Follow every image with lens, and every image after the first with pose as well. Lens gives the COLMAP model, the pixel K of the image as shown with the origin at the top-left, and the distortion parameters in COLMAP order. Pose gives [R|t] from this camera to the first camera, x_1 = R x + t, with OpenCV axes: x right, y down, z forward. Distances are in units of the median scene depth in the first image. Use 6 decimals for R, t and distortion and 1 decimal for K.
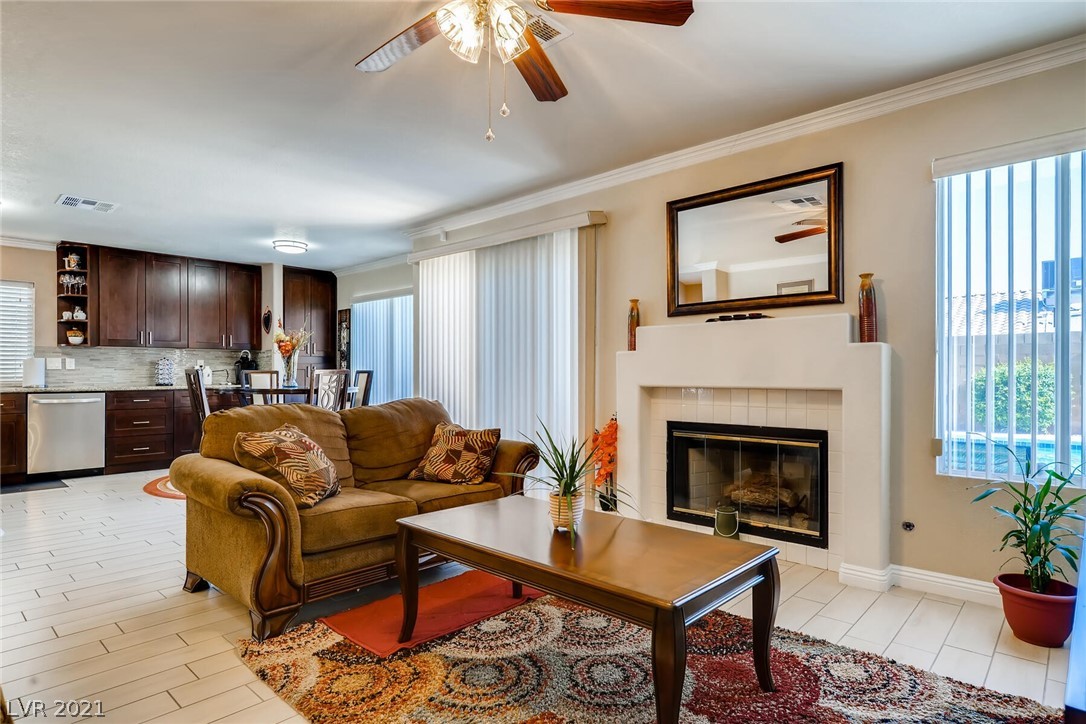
lens RADIAL K [[579.6, 0, 537.5], [0, 579.6, 375.6], [0, 0, 1]] dist [-0.001704, 0.003820]
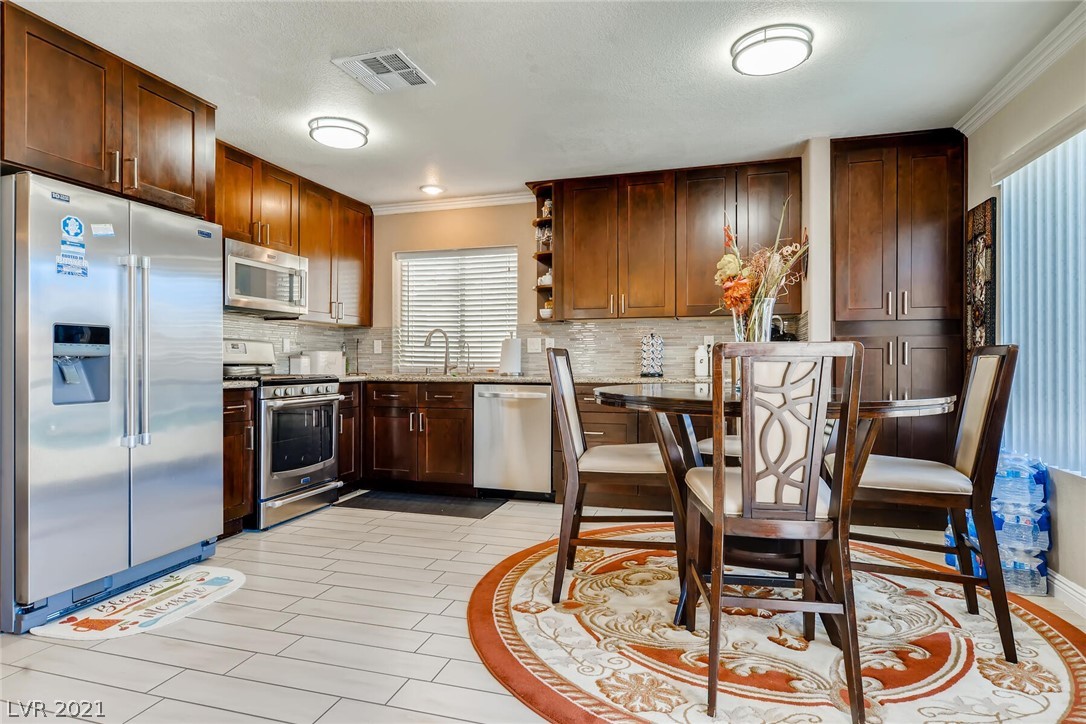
lens RADIAL K [[579.6, 0, 548.3], [0, 579.6, 359.9], [0, 0, 1]] dist [-0.001704, 0.003820]
pose [[0.449198, 0.000090, -0.893432, -0.206875], [-0.002918, 0.999995, -0.001366, 0.000041], [0.893427, 0.003220, 0.449196, 1.096373]]
